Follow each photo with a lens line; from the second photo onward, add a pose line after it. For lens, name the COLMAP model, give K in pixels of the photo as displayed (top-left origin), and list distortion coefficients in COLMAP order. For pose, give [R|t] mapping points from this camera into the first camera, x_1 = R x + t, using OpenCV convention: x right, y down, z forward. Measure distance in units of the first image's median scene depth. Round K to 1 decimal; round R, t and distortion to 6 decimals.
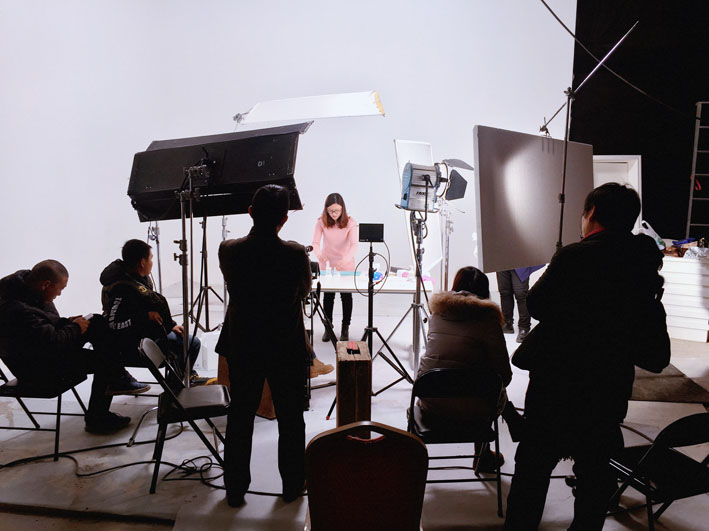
lens RADIAL K [[626.6, 0, 352.5], [0, 626.6, 263.1], [0, 0, 1]] dist [0.079754, -0.091055]
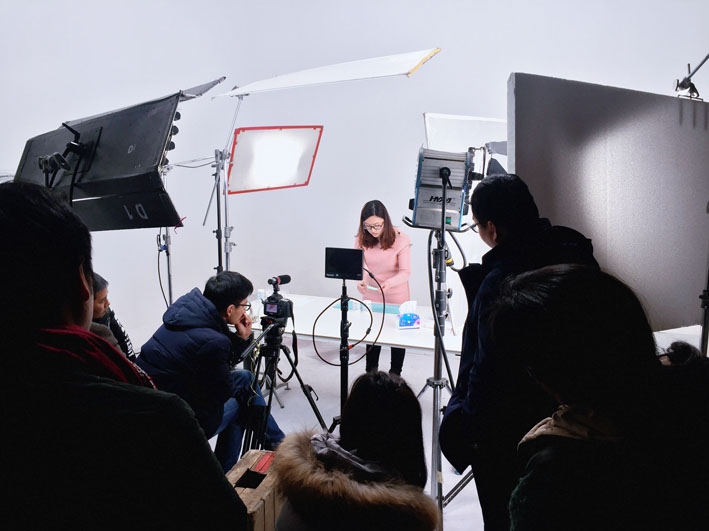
lens RADIAL K [[626.6, 0, 354.4], [0, 626.6, 267.0], [0, 0, 1]] dist [0.079754, -0.091055]
pose [[0.954897, 0.043254, -0.293770, 0.213220], [-0.039995, 0.999054, 0.017093, -0.054602], [0.294232, -0.004573, 0.955723, 0.414023]]
